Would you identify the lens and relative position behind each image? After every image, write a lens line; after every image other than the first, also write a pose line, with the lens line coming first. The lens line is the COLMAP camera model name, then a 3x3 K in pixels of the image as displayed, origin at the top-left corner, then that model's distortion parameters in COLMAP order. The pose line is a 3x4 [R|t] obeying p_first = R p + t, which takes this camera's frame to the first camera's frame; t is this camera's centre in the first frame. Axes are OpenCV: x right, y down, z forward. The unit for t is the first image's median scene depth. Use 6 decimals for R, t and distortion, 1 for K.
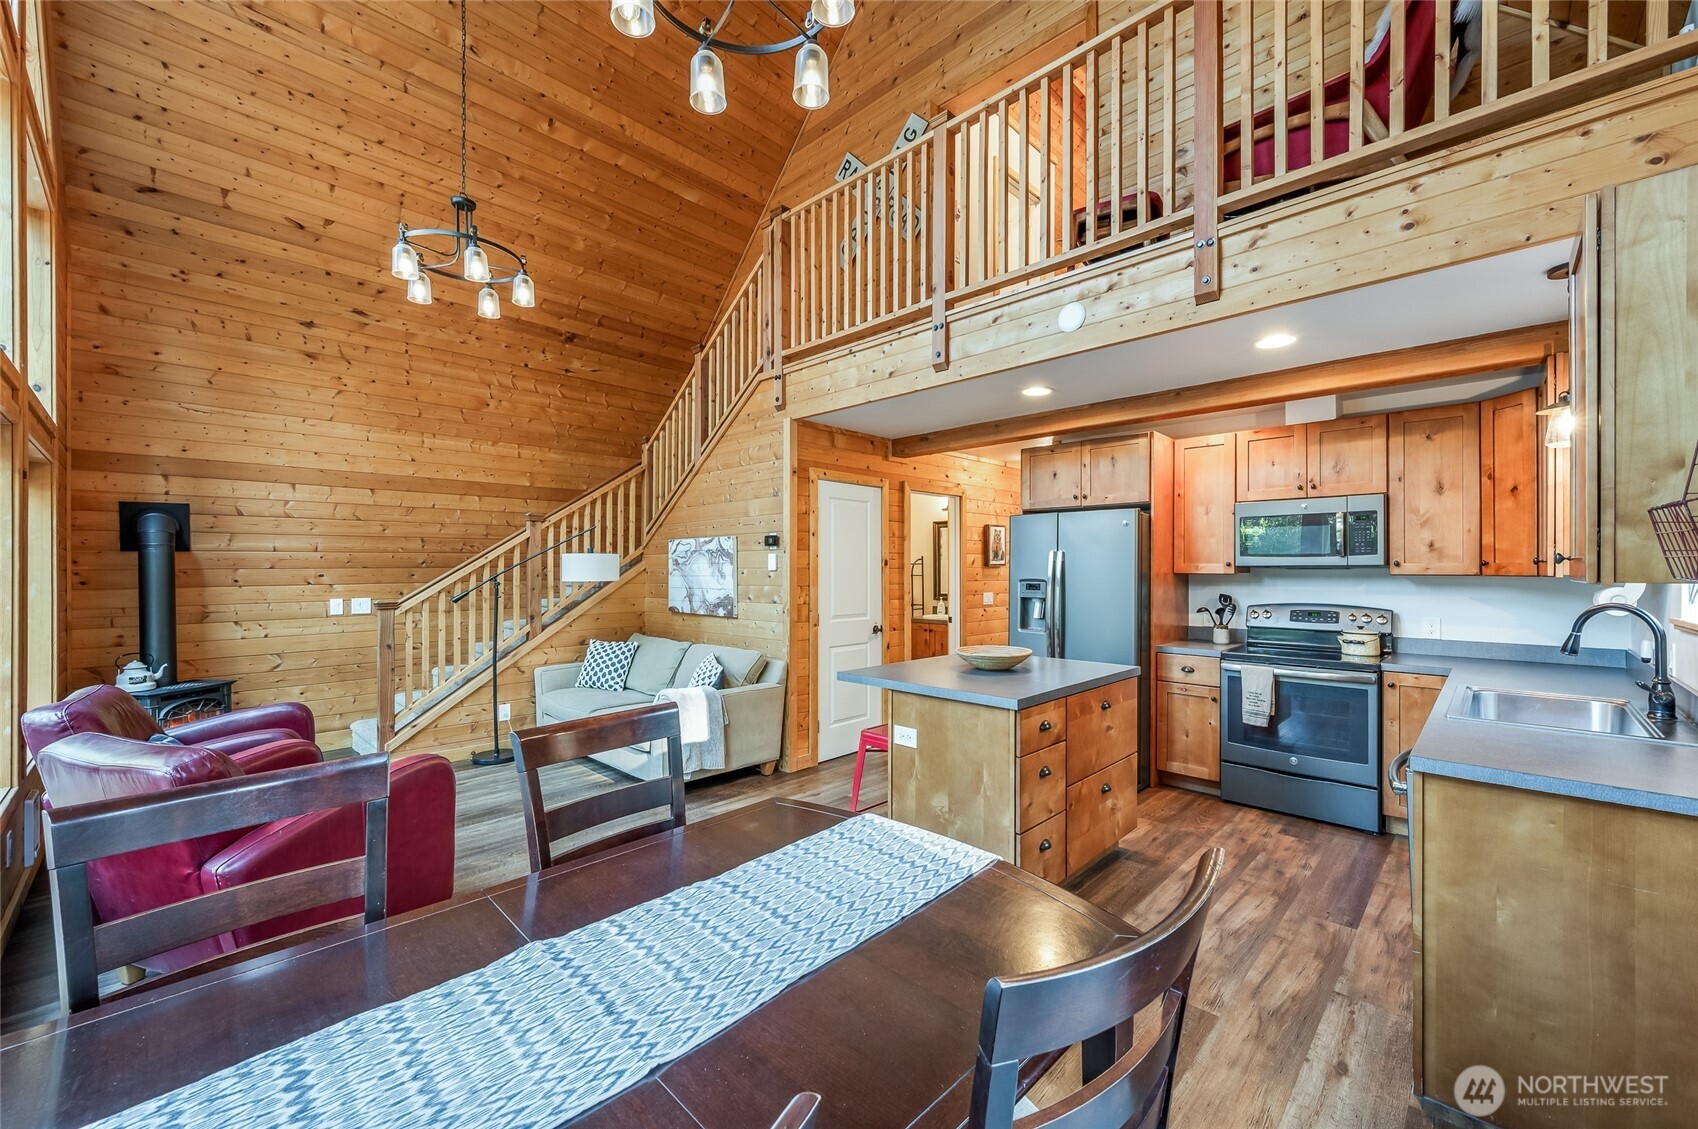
lens RADIAL K [[669.1, 0, 849.8], [0, 669.1, 572.1], [0, 0, 1]] dist [-0.001621, -0.000103]
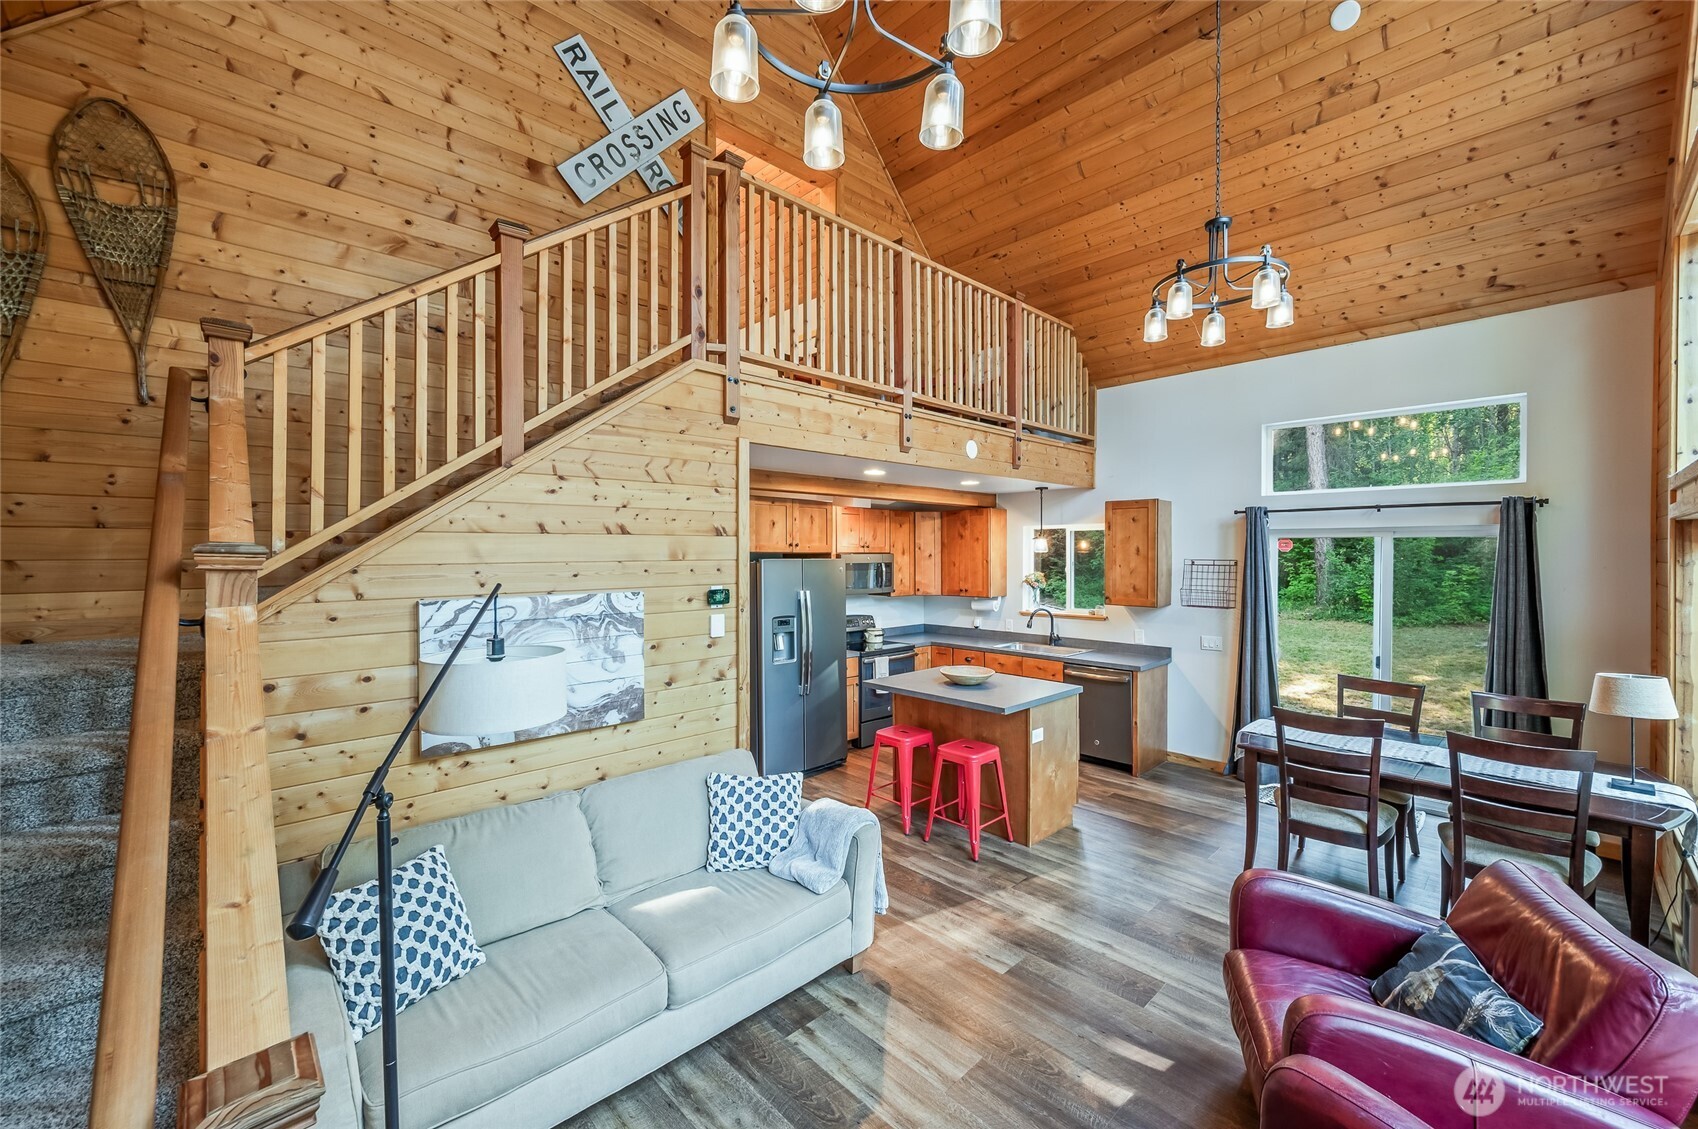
lens RADIAL K [[678.1, 0, 857.3], [0, 678.1, 558.1], [0, 0, 1]] dist [0.003376, -0.000120]
pose [[0.024071, -0.006920, 0.999686, -0.948202], [0.004729, 0.999966, 0.006808, -0.103257], [-0.999699, 0.004563, 0.024103, 0.917336]]
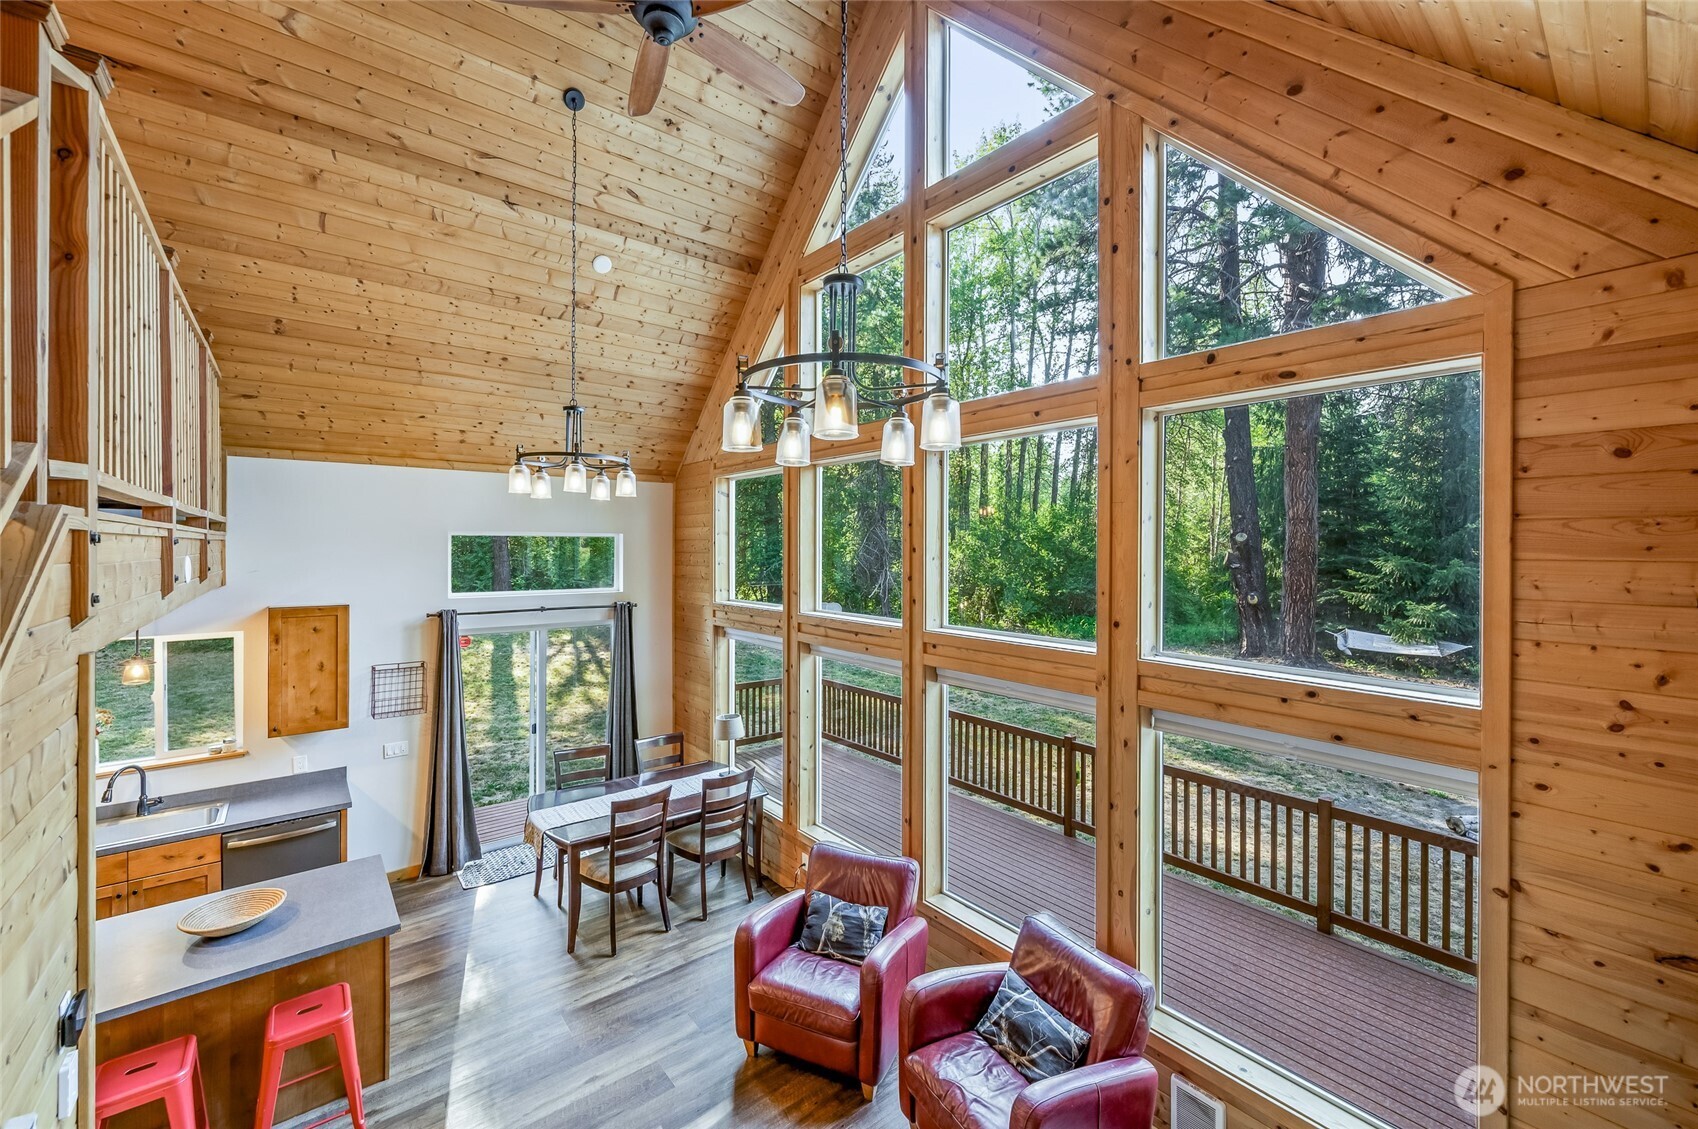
lens RADIAL K [[682.5, 0, 849.7], [0, 682.5, 550.1], [0, 0, 1]] dist [0.000013, -0.000157]
pose [[-0.993518, -0.004277, 0.113596, -0.601658], [-0.003439, 0.999965, 0.007577, -0.316424], [-0.113624, 0.007138, -0.993498, 1.442754]]
